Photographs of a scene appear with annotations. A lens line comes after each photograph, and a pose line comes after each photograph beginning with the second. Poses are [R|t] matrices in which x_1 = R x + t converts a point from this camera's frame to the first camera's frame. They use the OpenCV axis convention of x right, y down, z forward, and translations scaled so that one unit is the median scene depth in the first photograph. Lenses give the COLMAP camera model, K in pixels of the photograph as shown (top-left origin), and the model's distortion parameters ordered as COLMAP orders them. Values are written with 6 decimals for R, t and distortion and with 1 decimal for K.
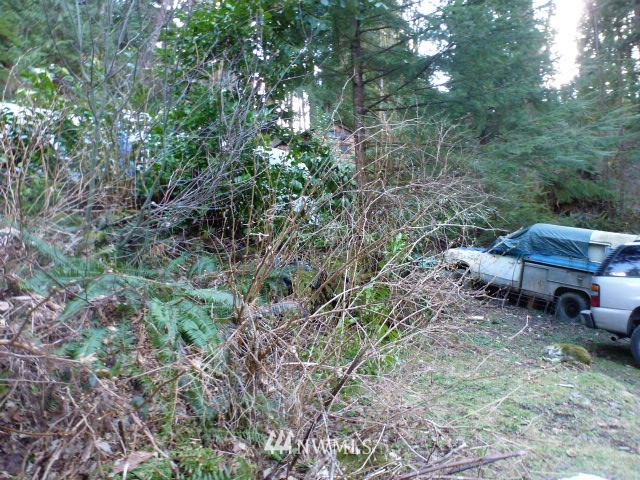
lens RADIAL K [[453.3, 0, 319.7], [0, 453.3, 242.4], [0, 0, 1]] dist [-0.062349, 0.000080]
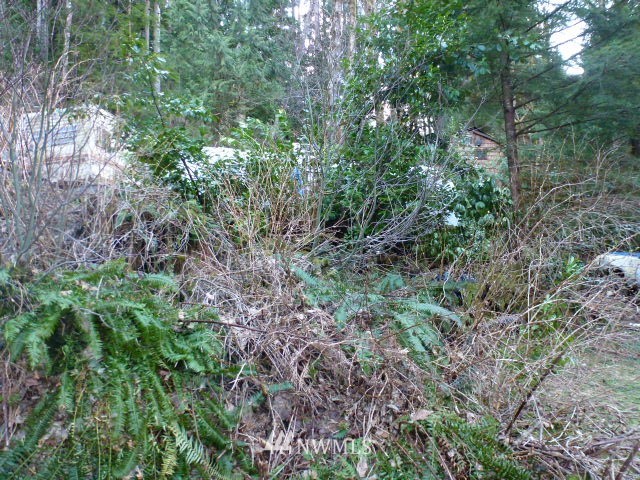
lens RADIAL K [[453.3, 0, 320.6], [0, 453.3, 237.1], [0, 0, 1]] dist [-0.062349, 0.000080]
pose [[0.962772, -0.028287, -0.268829, -0.085758], [0.022993, 0.999475, -0.022822, -0.034813], [0.269333, 0.015791, 0.962918, -0.187913]]
